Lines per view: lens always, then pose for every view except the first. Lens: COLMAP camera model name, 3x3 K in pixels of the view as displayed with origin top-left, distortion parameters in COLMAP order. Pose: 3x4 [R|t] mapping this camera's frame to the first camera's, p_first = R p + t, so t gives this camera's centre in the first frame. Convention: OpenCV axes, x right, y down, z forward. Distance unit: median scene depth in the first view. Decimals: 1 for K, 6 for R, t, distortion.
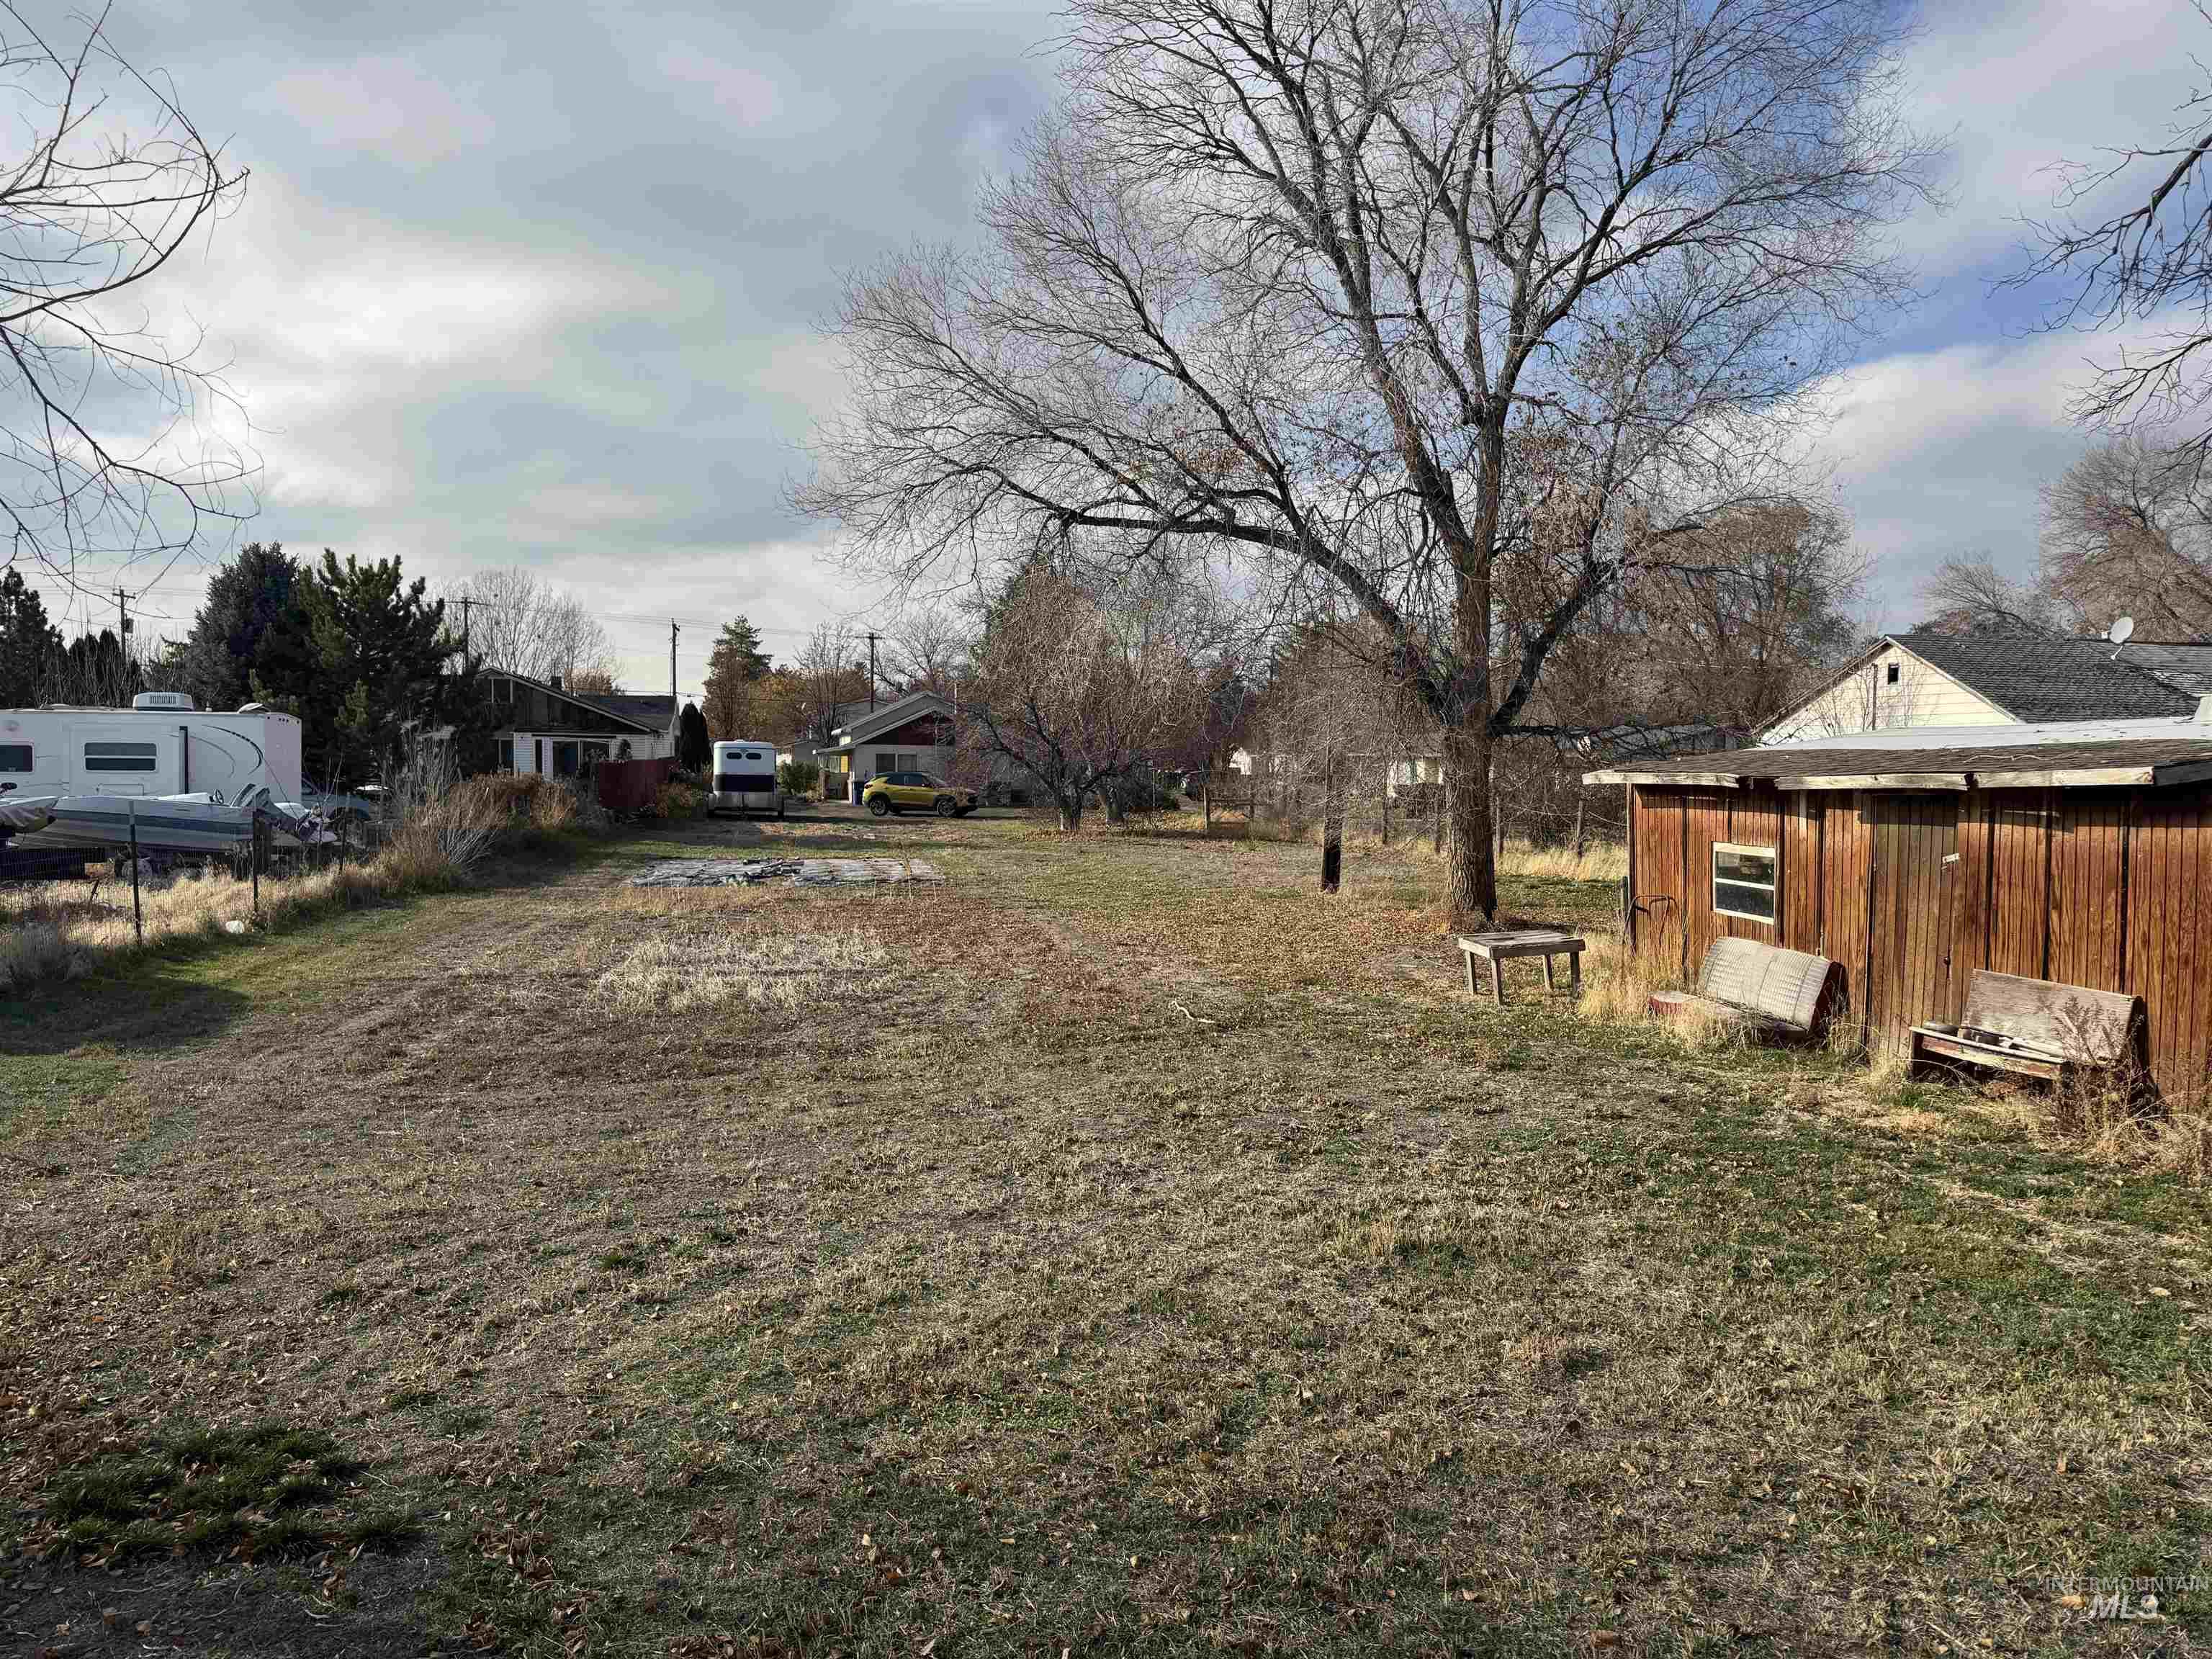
lens RADIAL K [[1596.9, 0, 1106.0], [0, 1596.9, 829.5], [0, 0, 1]] dist [0.002435, 0.002769]
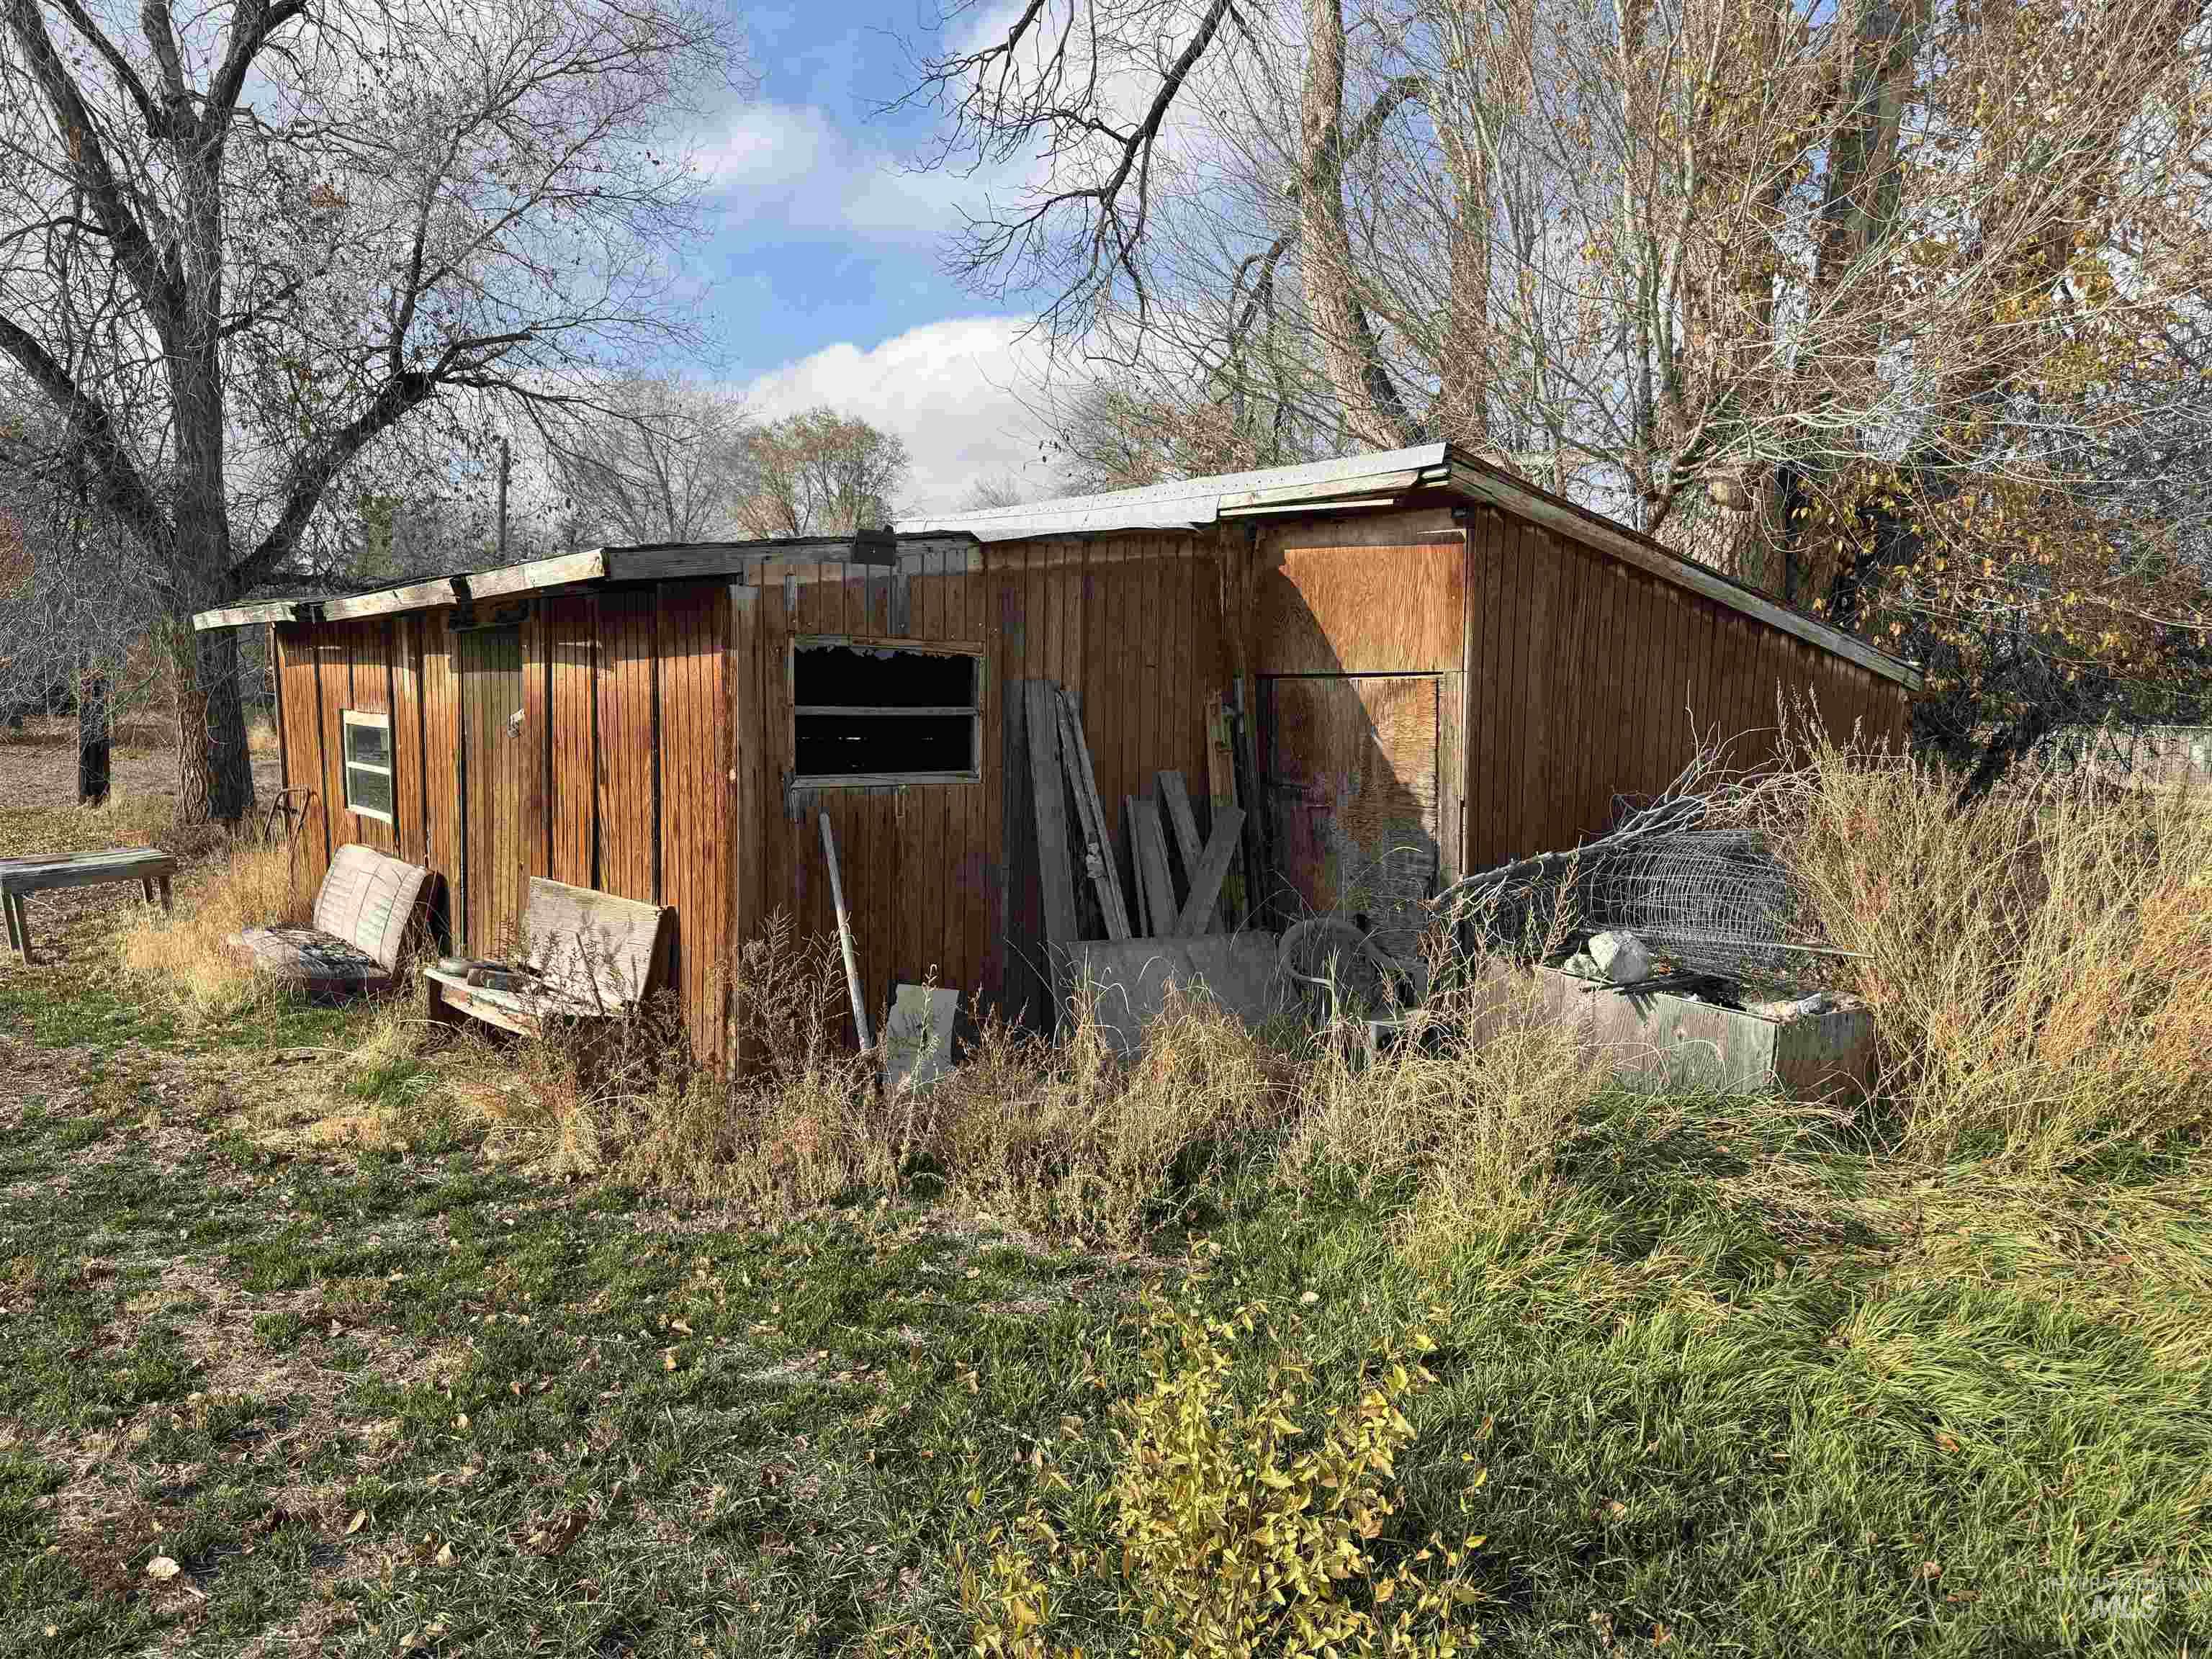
lens RADIAL K [[1596.9, 0, 1106.0], [0, 1596.9, 829.5], [0, 0, 1]] dist [0.002435, 0.002769]
pose [[0.862288, -0.031779, 0.505420, 0.360051], [0.005129, 0.998526, 0.054032, 0.027765], [-0.506392, -0.043999, 0.861180, 0.250669]]
